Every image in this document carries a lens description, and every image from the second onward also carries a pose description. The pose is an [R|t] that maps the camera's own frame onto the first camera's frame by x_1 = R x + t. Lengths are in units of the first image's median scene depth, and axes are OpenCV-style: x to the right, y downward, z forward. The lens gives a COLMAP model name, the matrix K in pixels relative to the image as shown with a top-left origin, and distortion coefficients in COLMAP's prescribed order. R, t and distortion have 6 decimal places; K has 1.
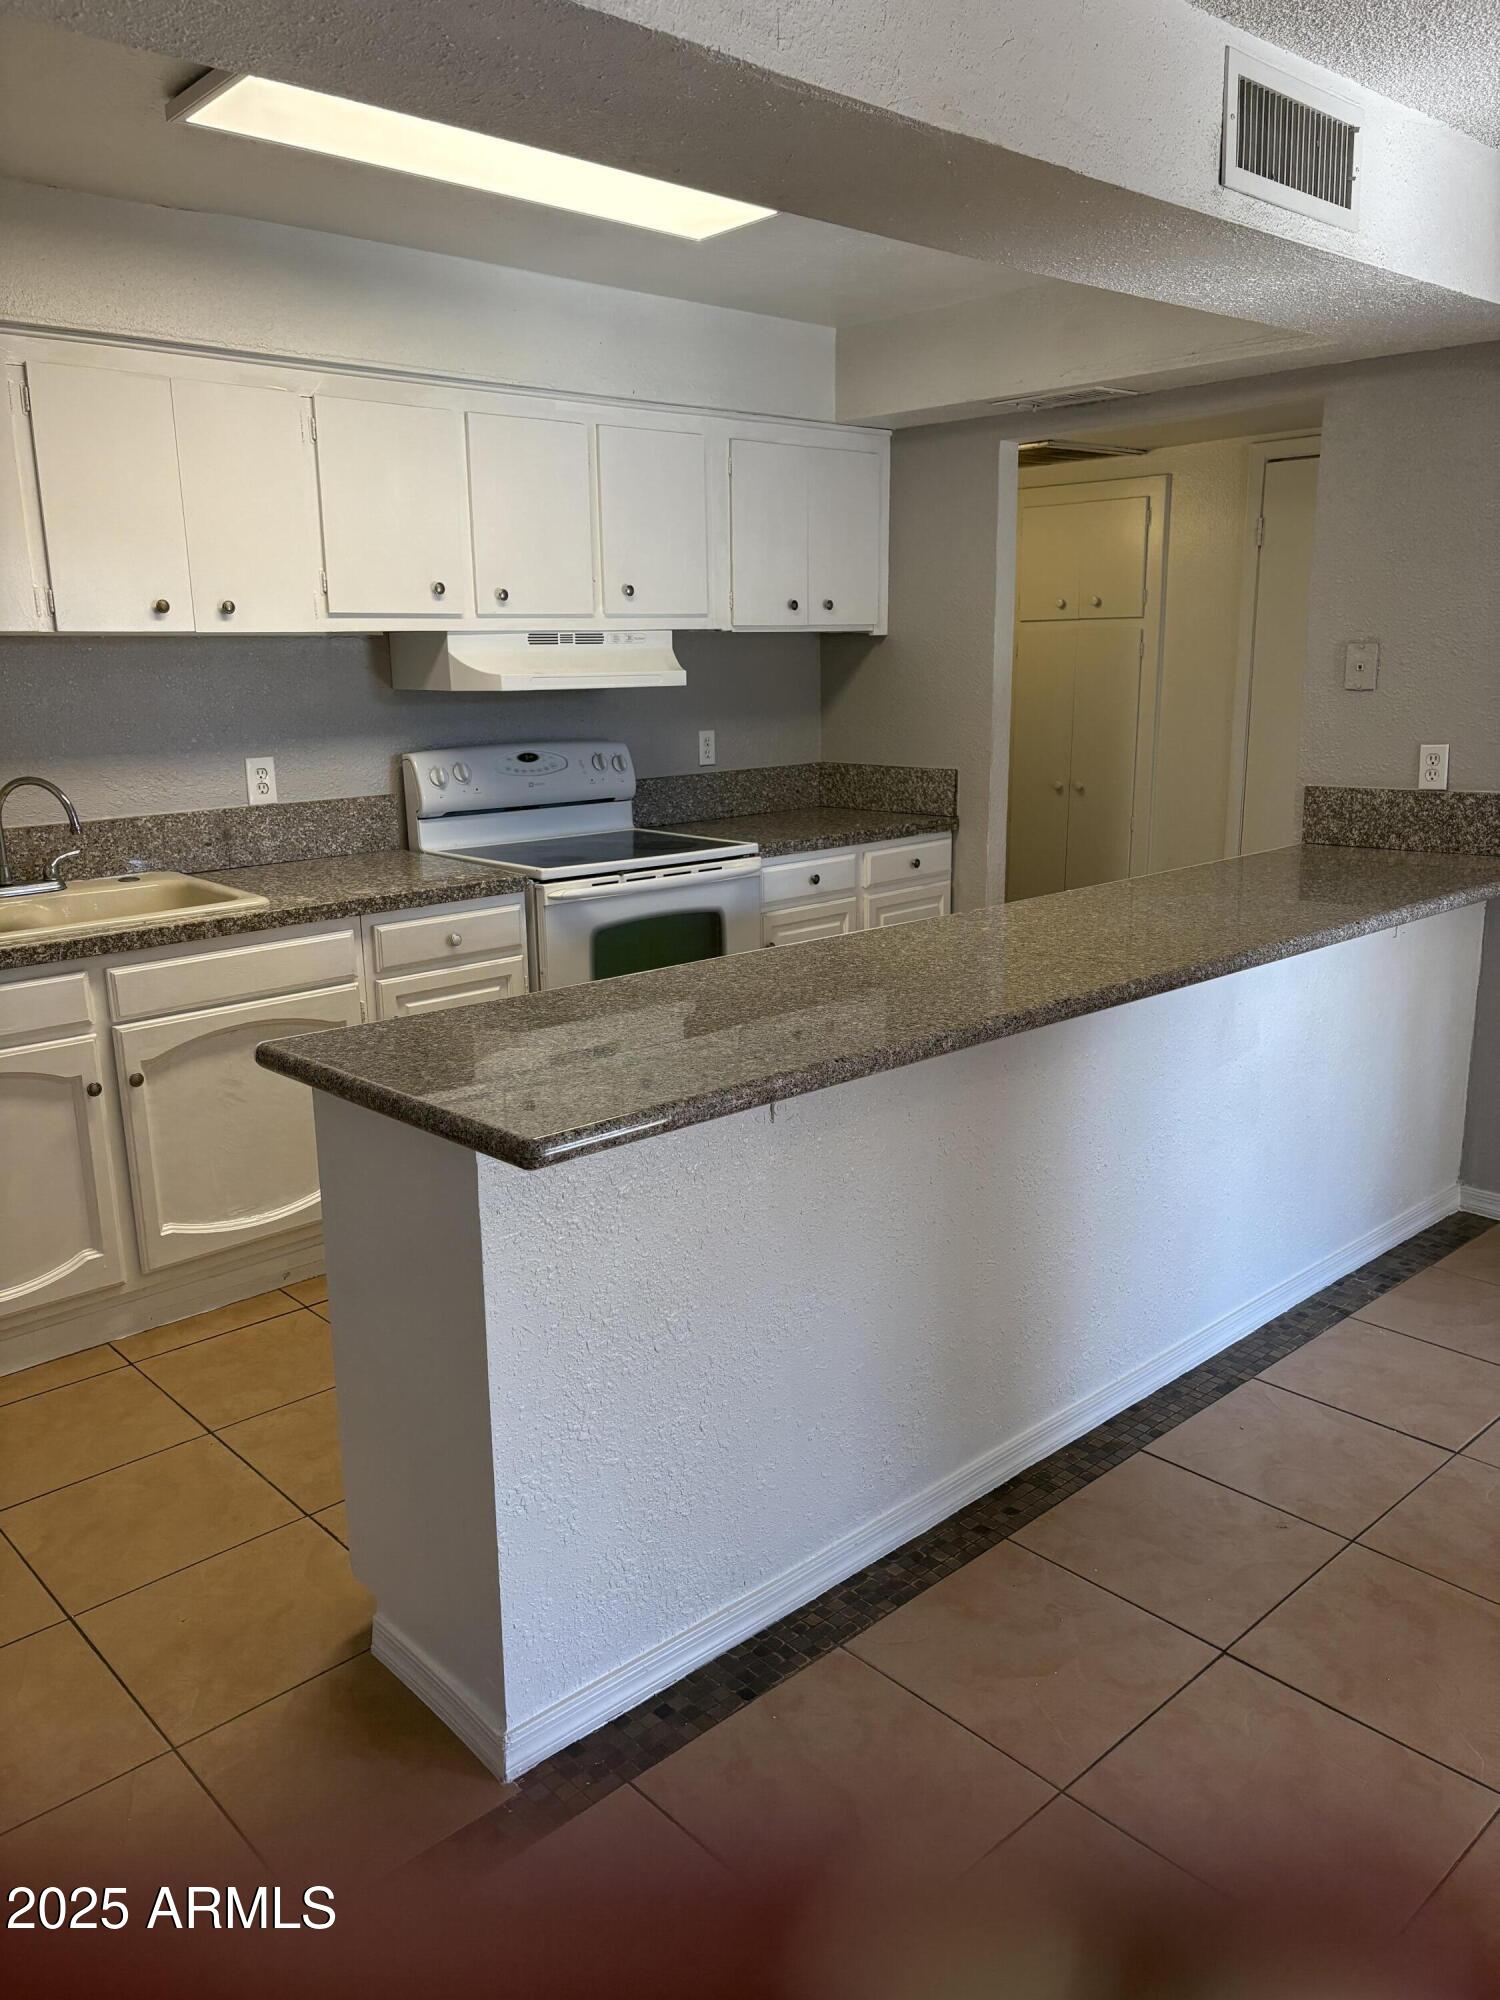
lens RADIAL K [[1524.5, 0, 750.0], [0, 1524.5, 1000.0], [0, 0, 1]] dist [0.135603, -0.255464]
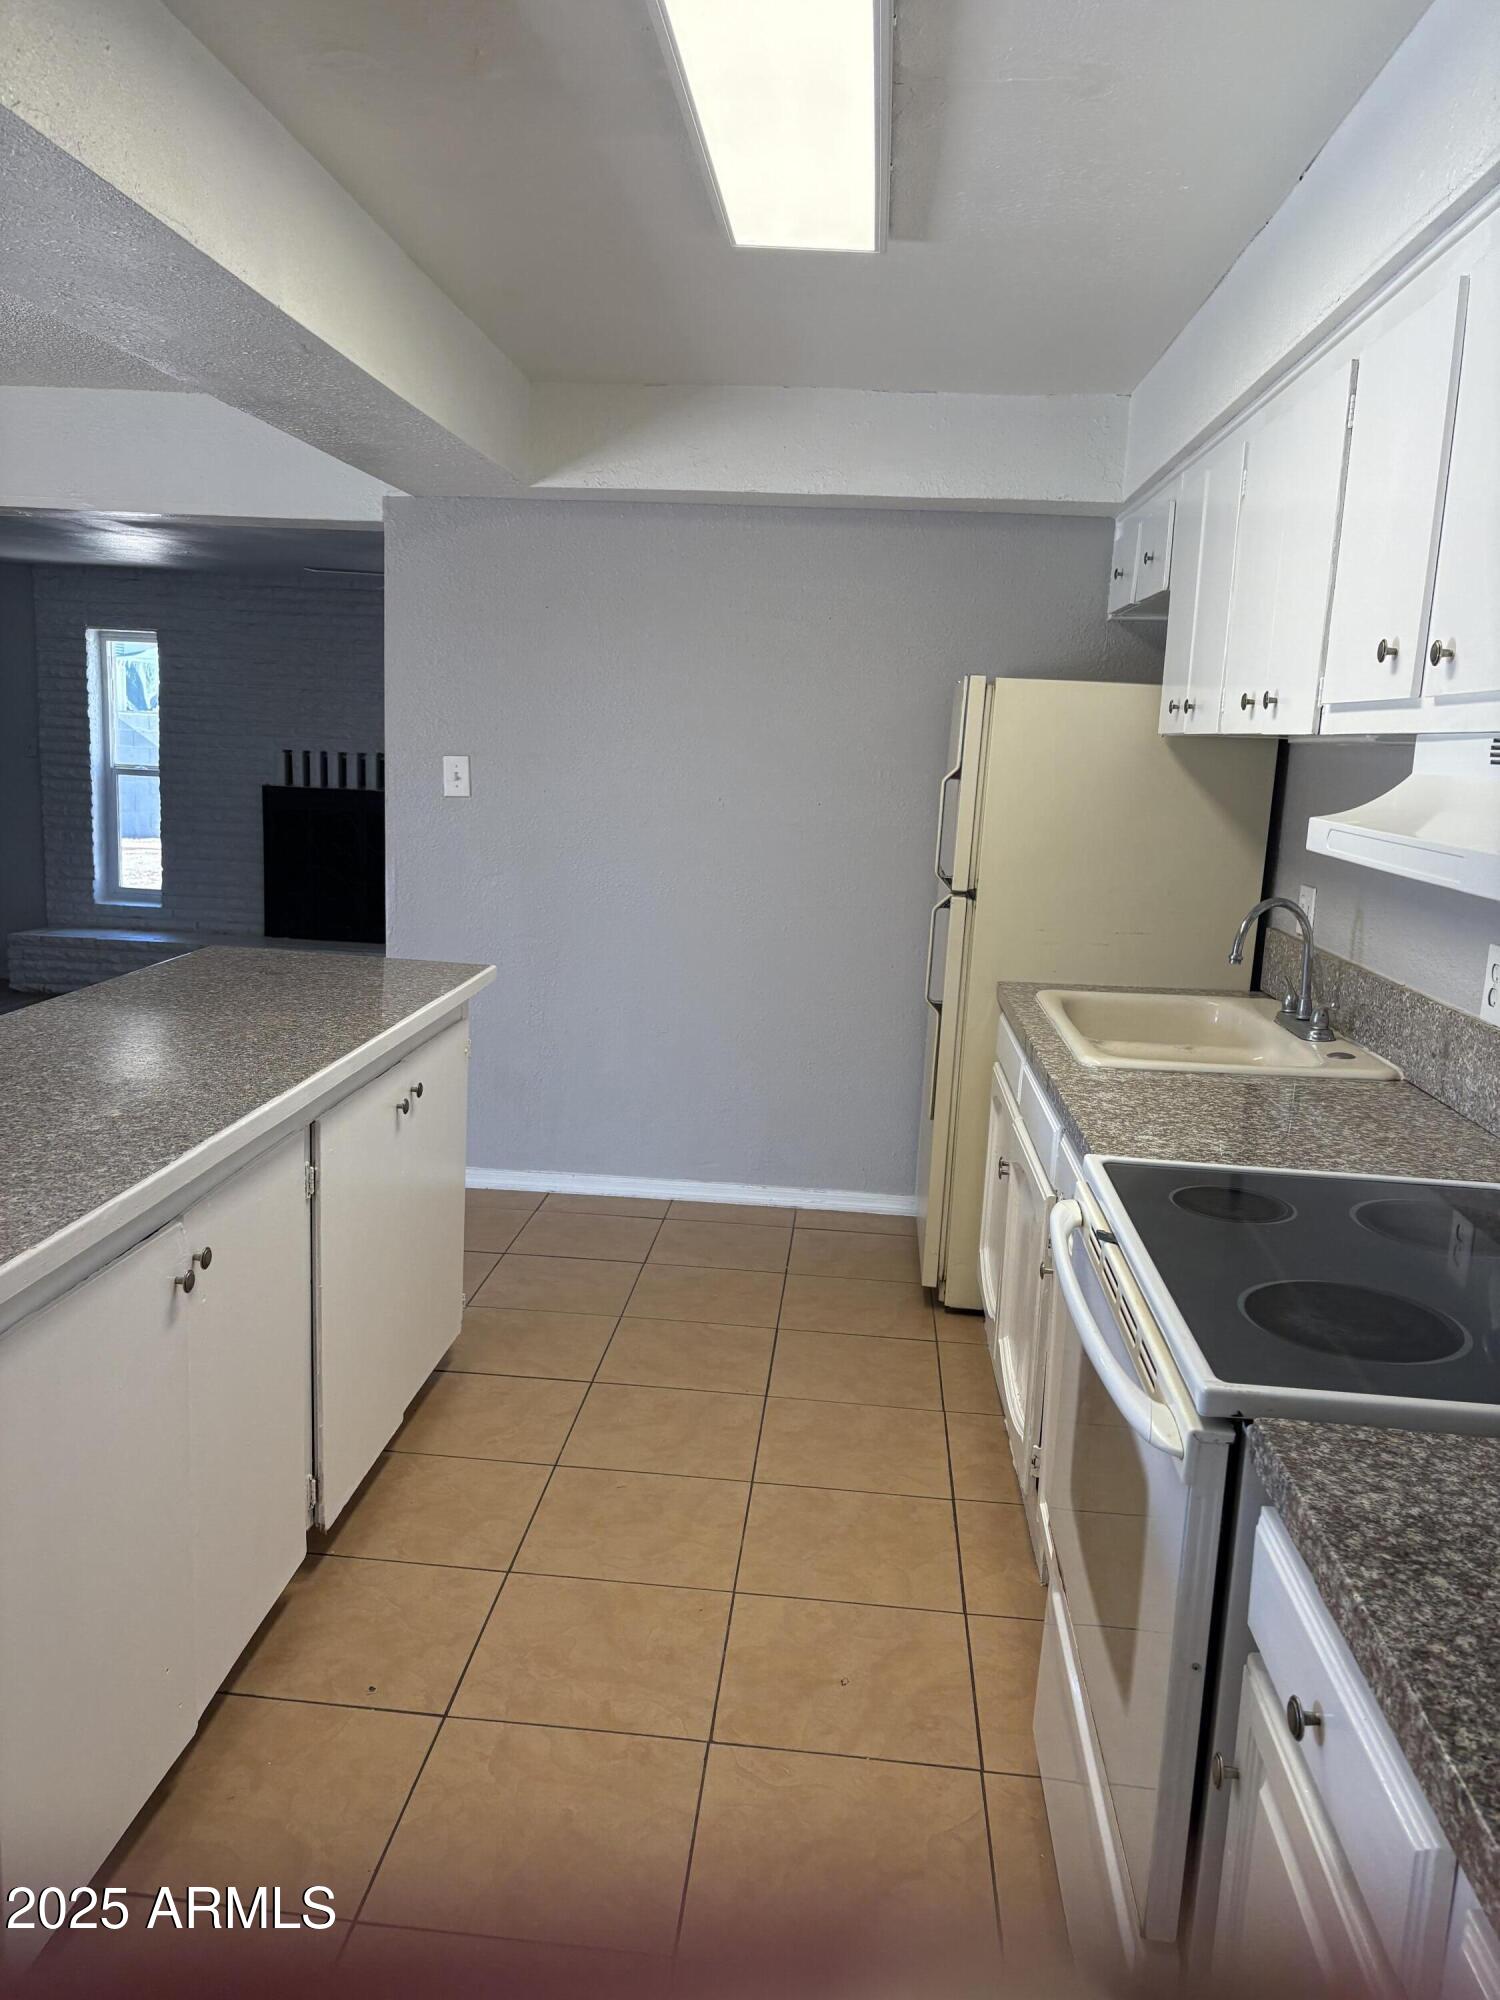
lens RADIAL K [[1524.5, 0, 750.0], [0, 1524.5, 1000.0], [0, 0, 1]] dist [0.135603, -0.255464]
pose [[-0.736667, 0.095930, -0.669417, 0.318033], [-0.185675, 0.923153, 0.336619, -0.299362], [0.650267, 0.372270, -0.662245, 1.268447]]
